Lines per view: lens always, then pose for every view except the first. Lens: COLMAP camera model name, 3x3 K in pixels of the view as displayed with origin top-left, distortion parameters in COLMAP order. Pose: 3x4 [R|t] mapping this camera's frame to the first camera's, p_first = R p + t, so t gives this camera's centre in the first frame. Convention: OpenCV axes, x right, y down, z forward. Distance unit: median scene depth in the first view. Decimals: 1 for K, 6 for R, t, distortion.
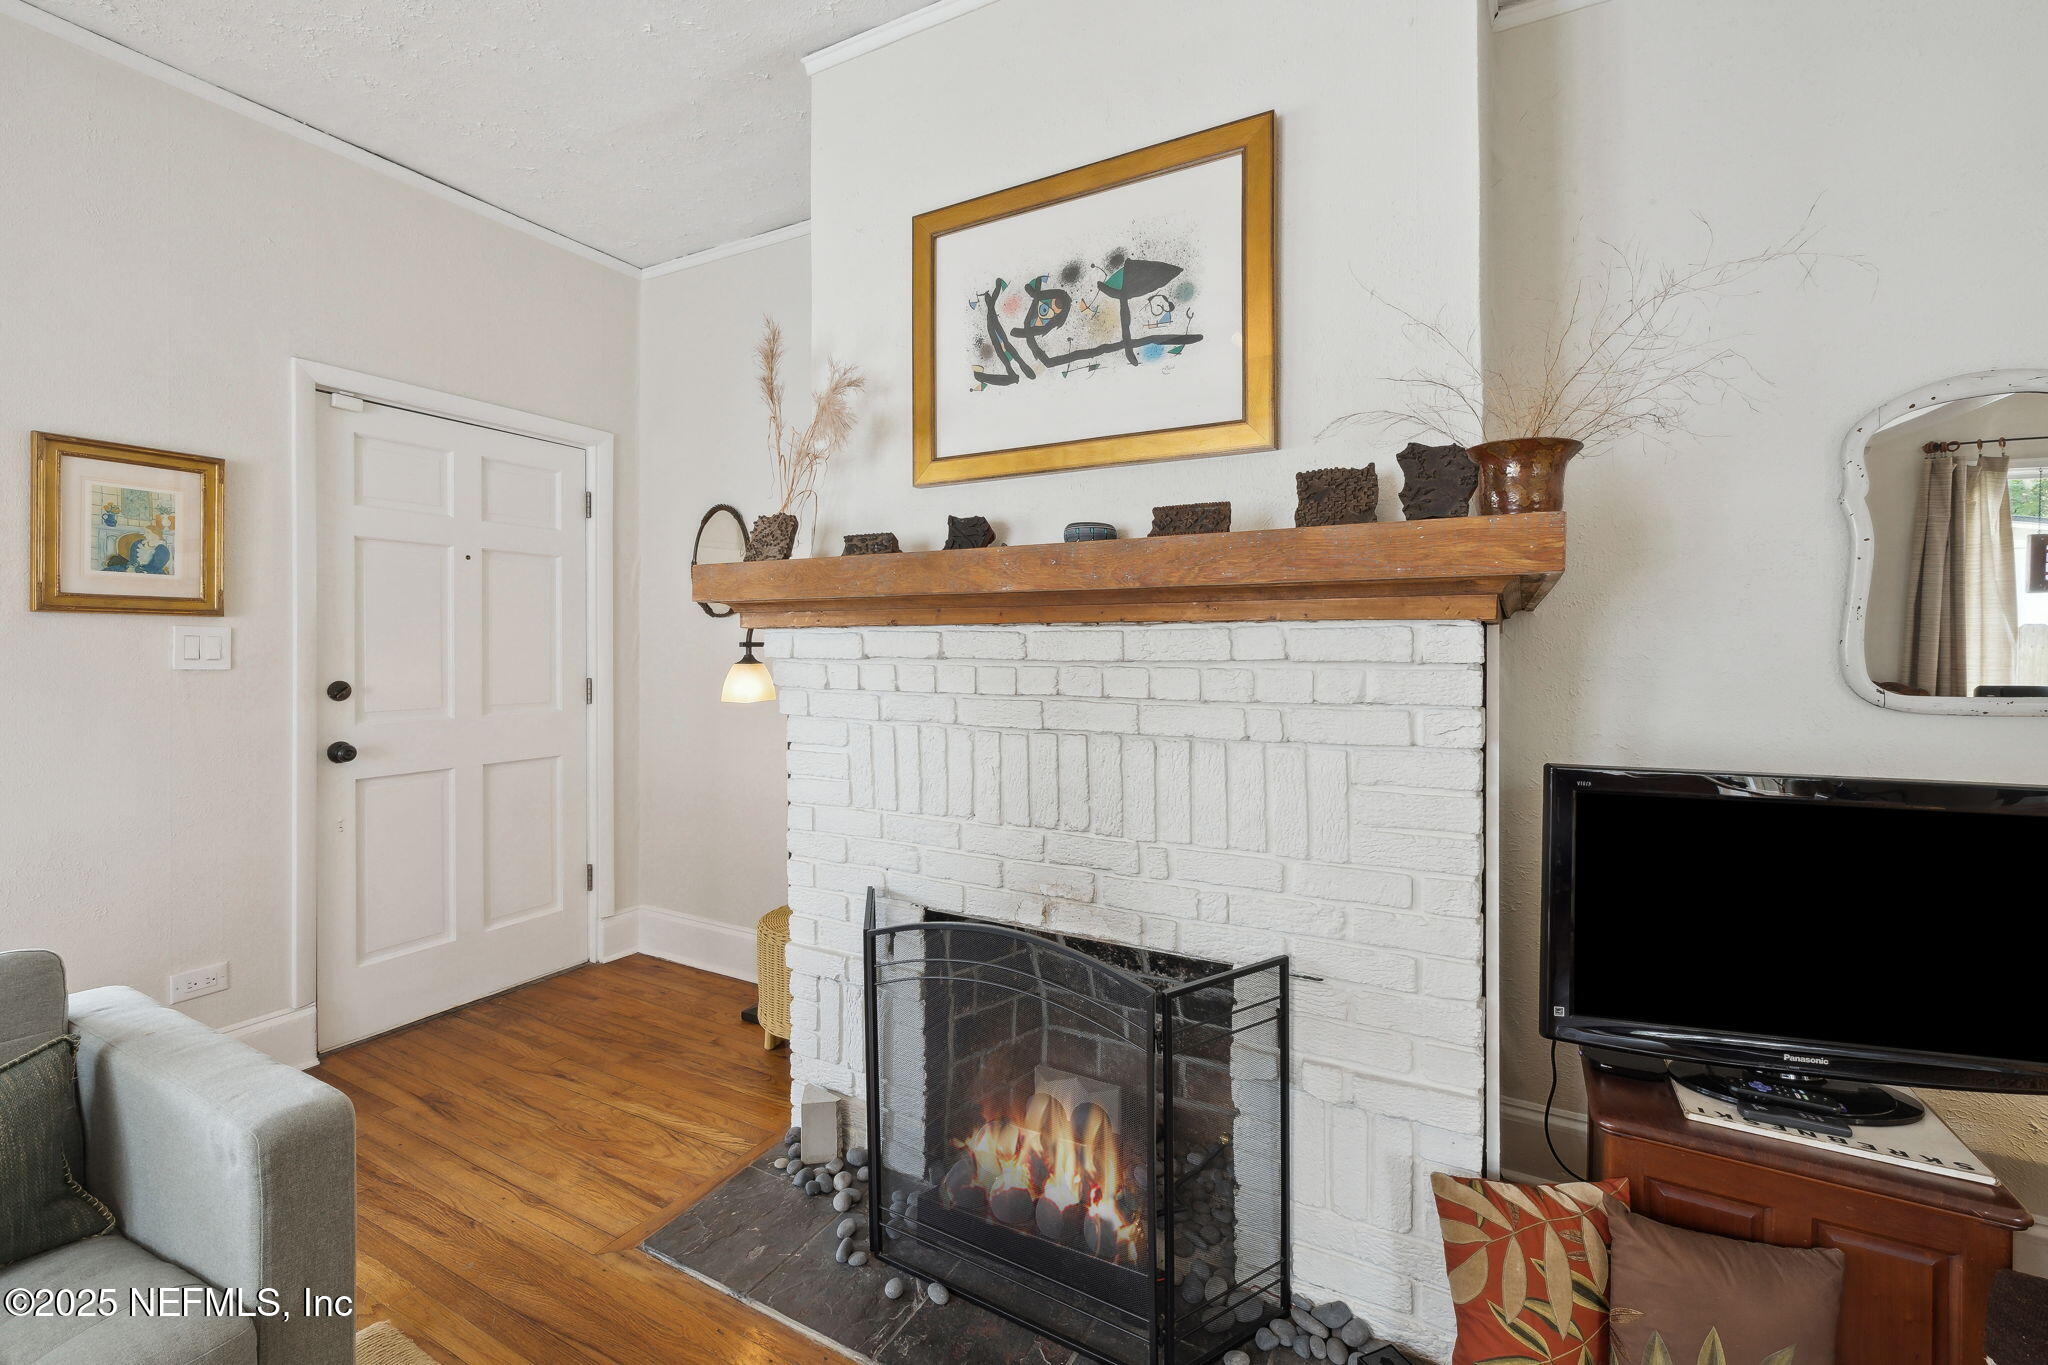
lens RADIAL K [[871.3, 0, 1012.0], [0, 871.3, 655.2], [0, 0, 1]] dist [0.000534, 0.000139]
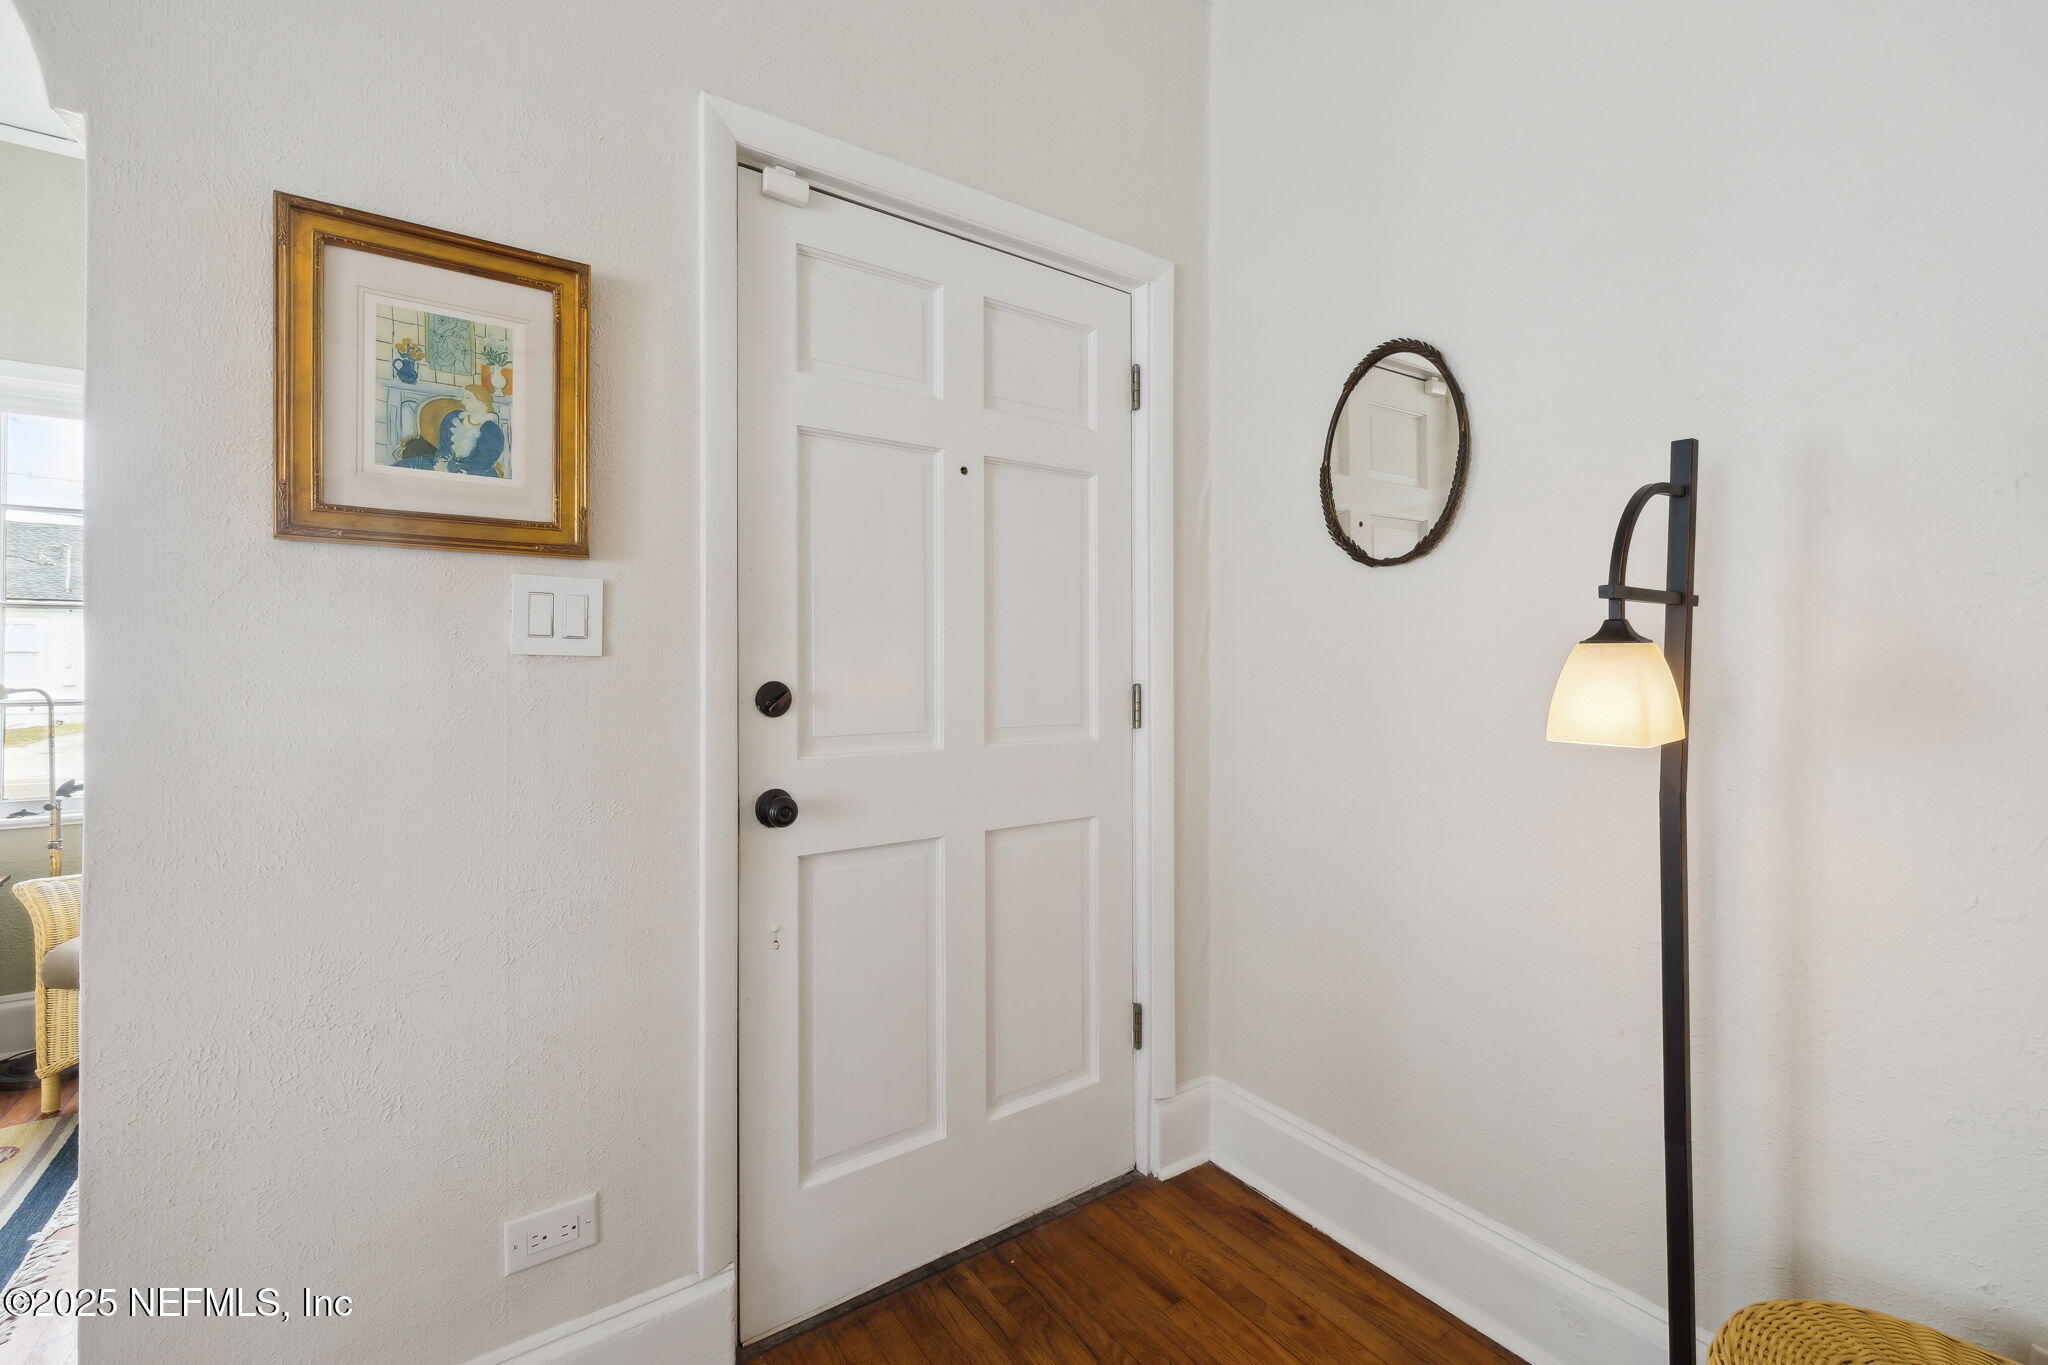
lens RADIAL K [[871.3, 0, 1021.9], [0, 871.3, 672.3], [0, 0, 1]] dist [0.000534, 0.000139]
pose [[0.896473, 0.001081, -0.443098, -0.378496], [-0.001185, 0.999999, 0.000043, 0.023617], [0.443098, 0.000486, 0.896473, 0.566185]]
